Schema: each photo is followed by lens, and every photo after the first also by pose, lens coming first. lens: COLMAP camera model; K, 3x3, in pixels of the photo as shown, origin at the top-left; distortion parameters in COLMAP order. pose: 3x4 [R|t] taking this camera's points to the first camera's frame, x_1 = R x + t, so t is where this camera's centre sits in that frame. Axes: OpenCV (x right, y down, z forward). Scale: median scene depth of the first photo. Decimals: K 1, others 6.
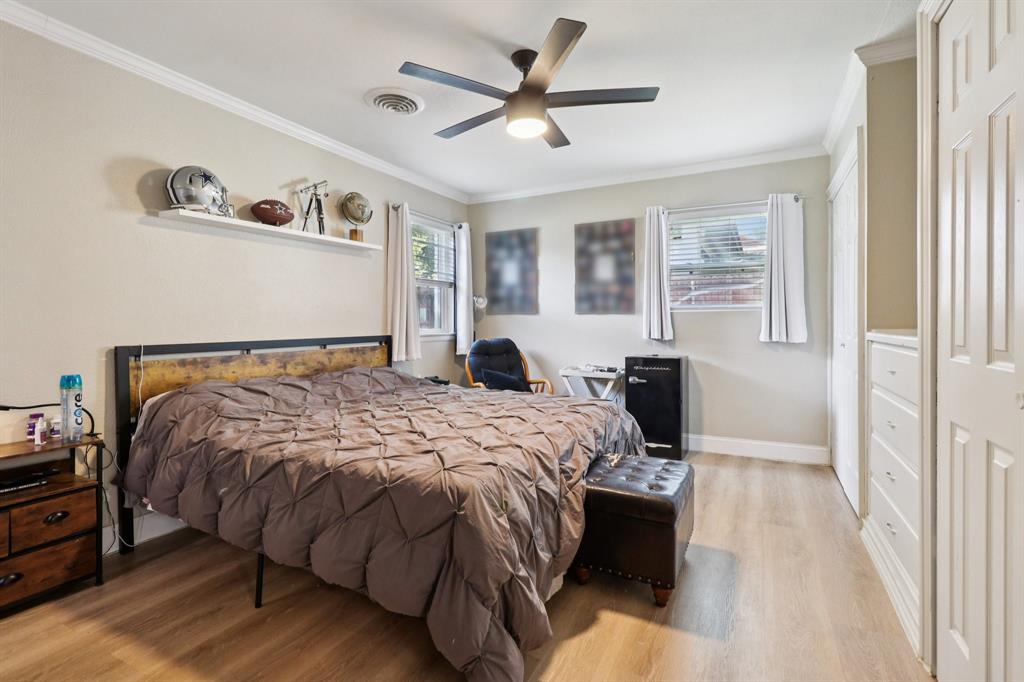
lens RADIAL K [[474.6, 0, 513.3], [0, 474.6, 324.8], [0, 0, 1]] dist [0.000550, 0.000250]
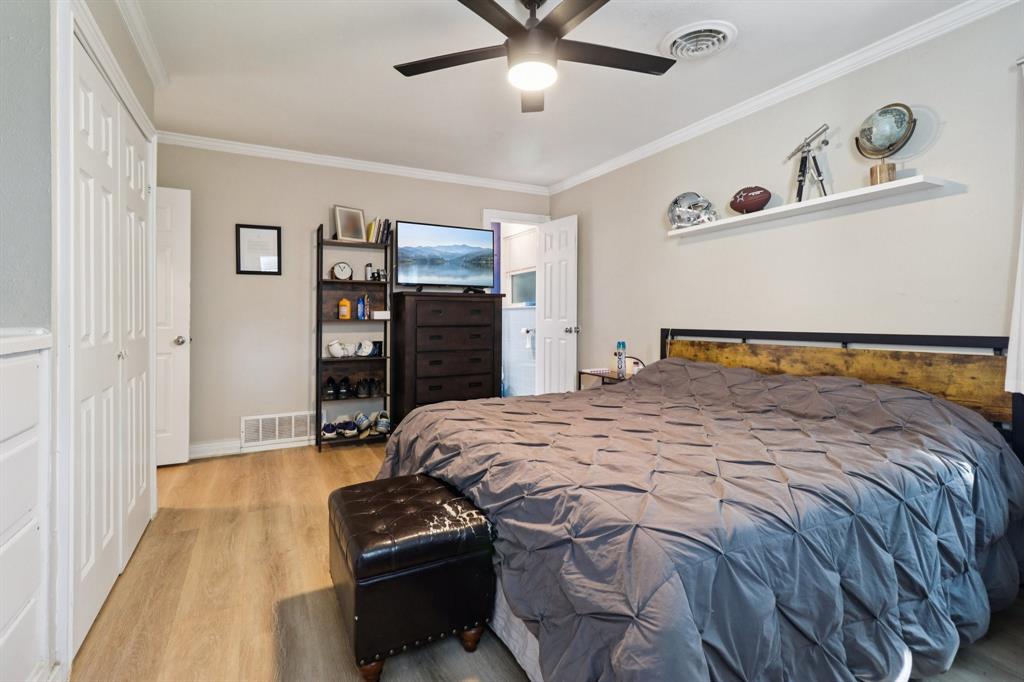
lens RADIAL K [[474.6, 0, 513.3], [0, 474.6, 324.8], [0, 0, 1]] dist [0.000550, 0.000250]
pose [[-0.560711, 0.026886, -0.827575, 0.528685], [0.006629, 0.999586, 0.027983, -0.009522], [0.827985, 0.010204, -0.560658, 1.054641]]
